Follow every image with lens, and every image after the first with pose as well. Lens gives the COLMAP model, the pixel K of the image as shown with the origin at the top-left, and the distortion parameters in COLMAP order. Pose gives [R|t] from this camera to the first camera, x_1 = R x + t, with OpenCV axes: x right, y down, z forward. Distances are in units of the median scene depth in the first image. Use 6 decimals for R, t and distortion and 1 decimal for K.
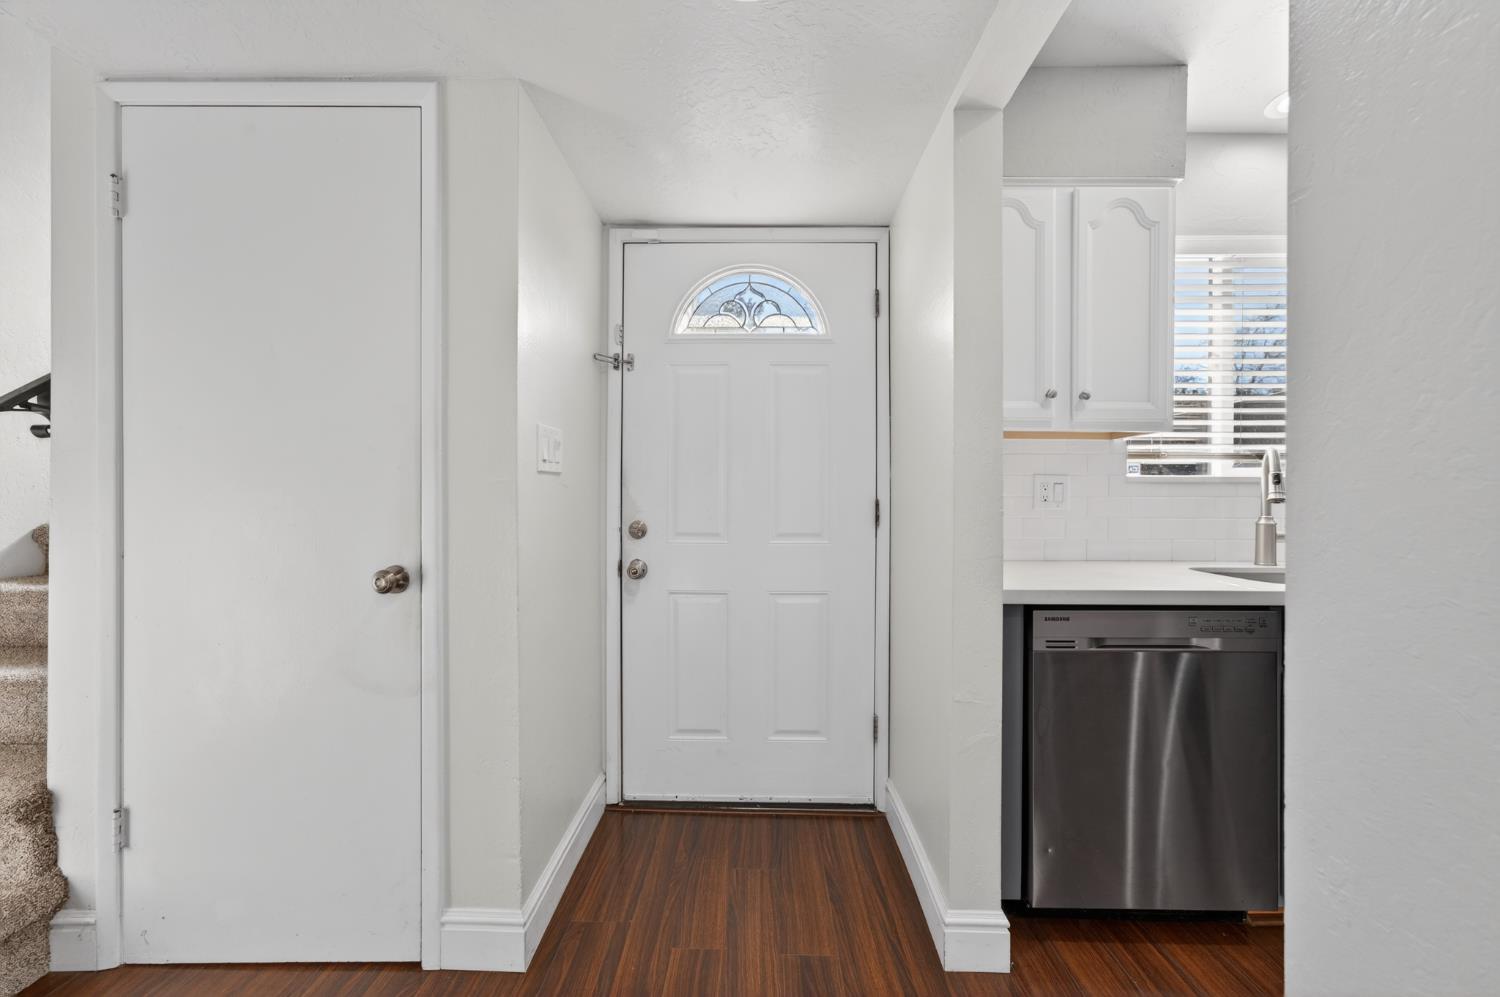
lens RADIAL K [[609.1, 0, 750.0], [0, 609.1, 498.5], [0, 0, 1]] dist [-0.074941, 0.059926]
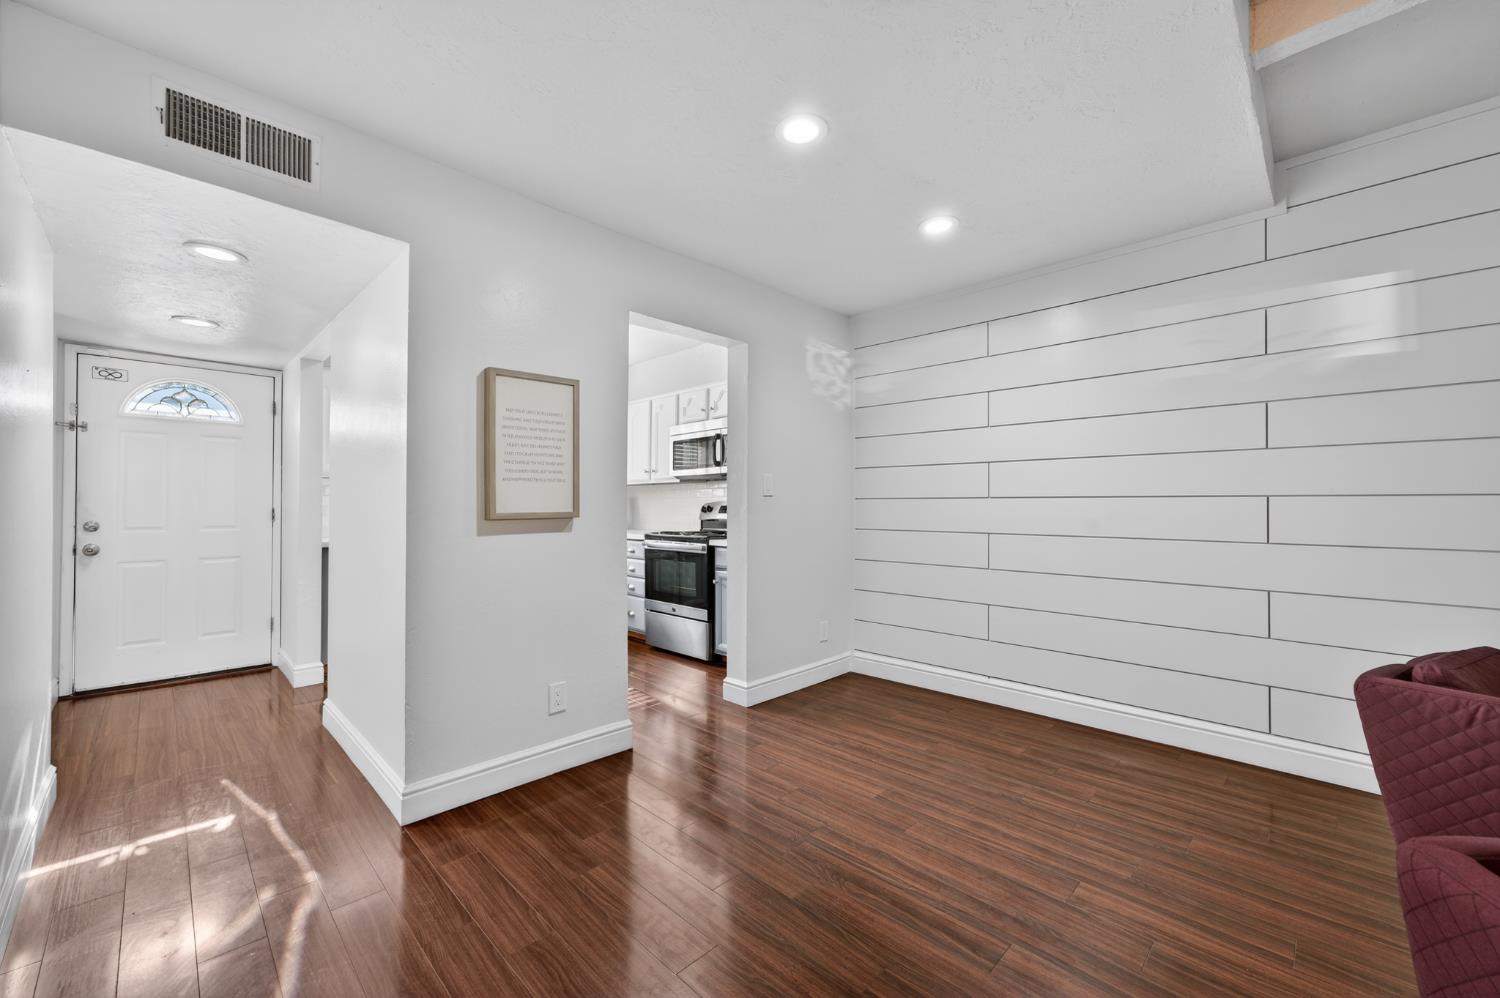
lens RADIAL K [[556.5, 0, 714.5], [0, 556.5, 498.6], [0, 0, 1]] dist [0.007648, 0.000183]
pose [[0.732726, 0.004308, 0.680510, 0.022036], [0.002869, 0.999952, -0.009419, -0.006913], [-0.680518, 0.008853, 0.732678, -1.328675]]
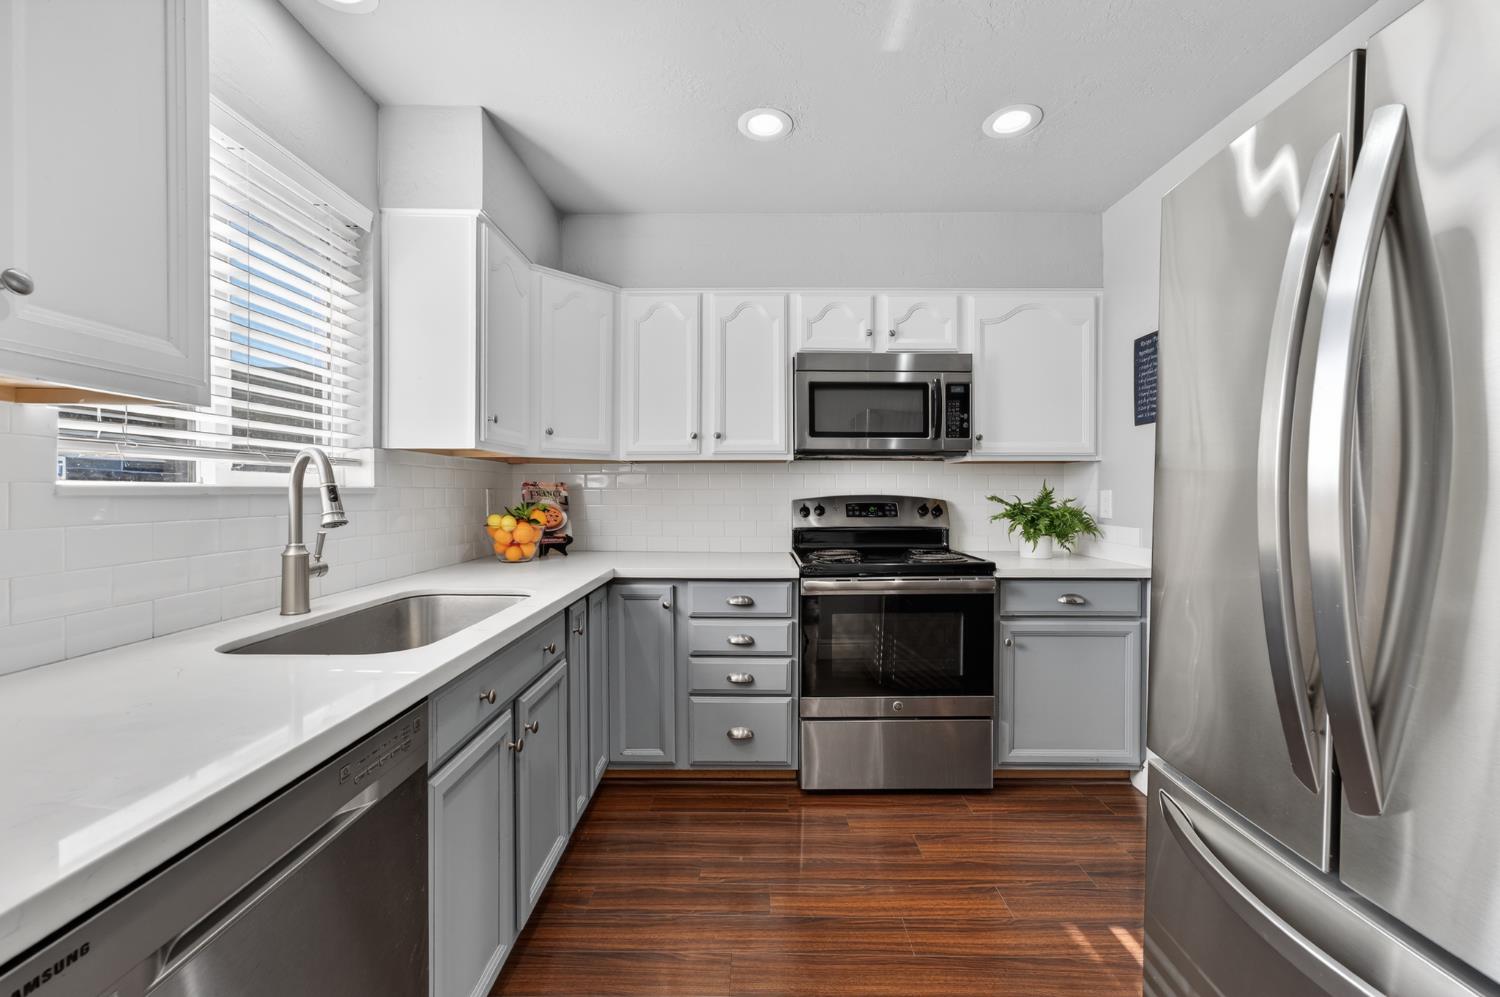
lens RADIAL K [[609.1, 0, 750.0], [0, 609.1, 498.5], [0, 0, 1]] dist [-0.074941, 0.059926]
pose [[-0.016610, -0.013327, 0.999773, 0.150345], [0.002033, 0.999909, 0.013363, -0.030798], [-0.999860, 0.002255, -0.016581, 0.456459]]
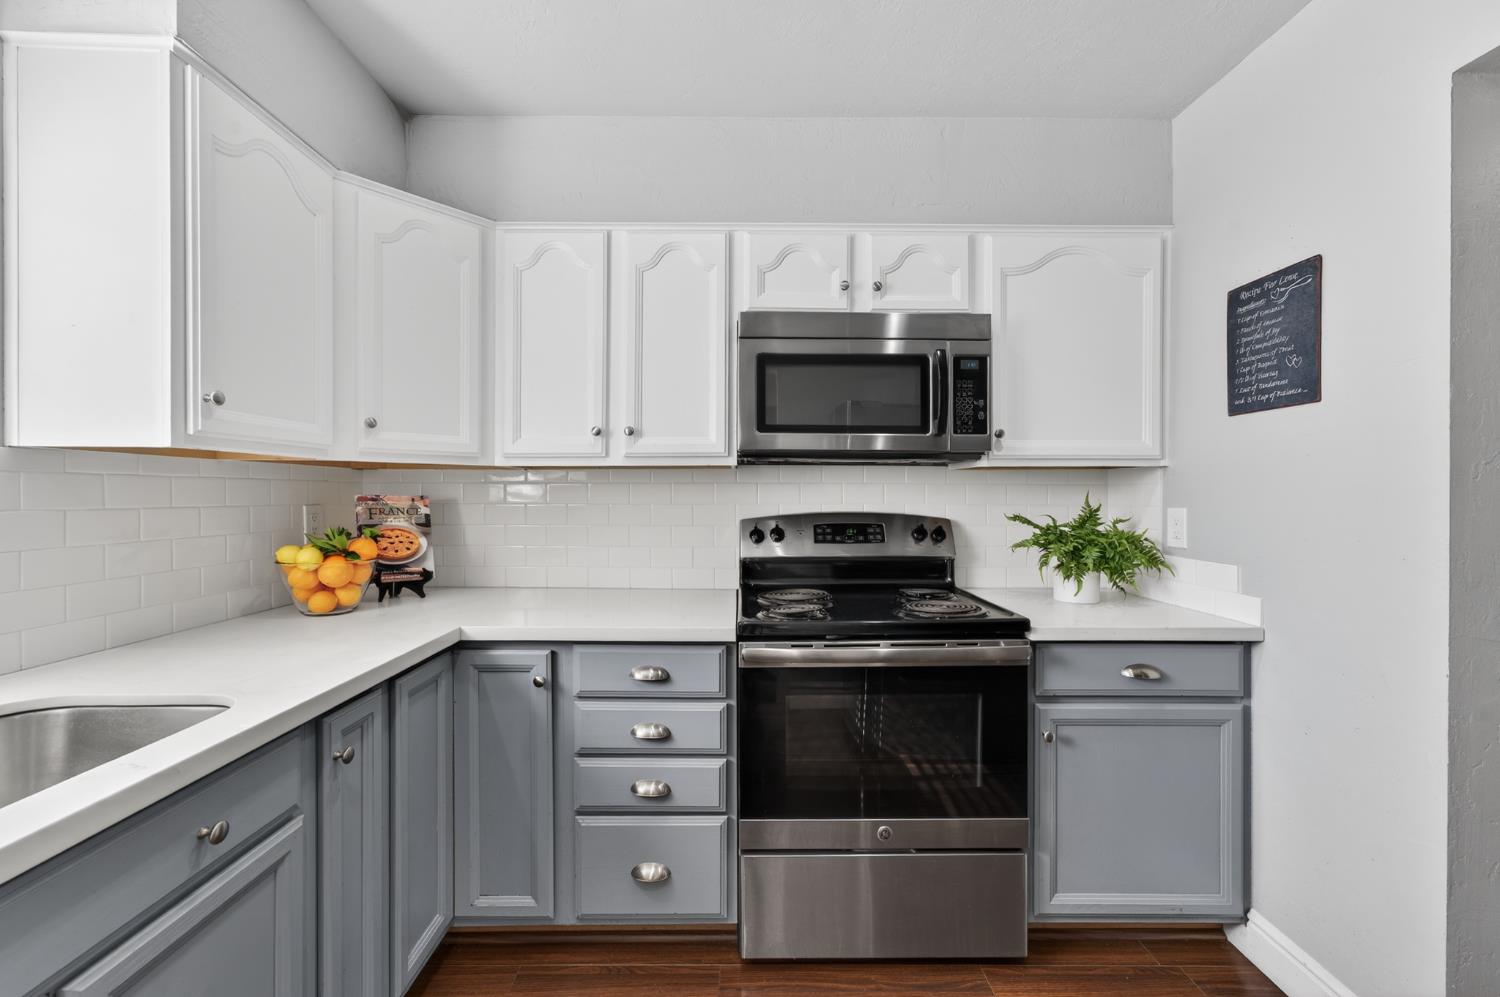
lens RADIAL K [[611.1, 0, 750.0], [0, 611.1, 498.5], [0, 0, 1]] dist [-0.020575, 0.000567]
pose [[-0.034439, -0.007682, 0.999377, 0.499186], [0.000660, 0.999970, 0.007709, -0.050849], [-0.999407, 0.000925, -0.034433, 0.361408]]
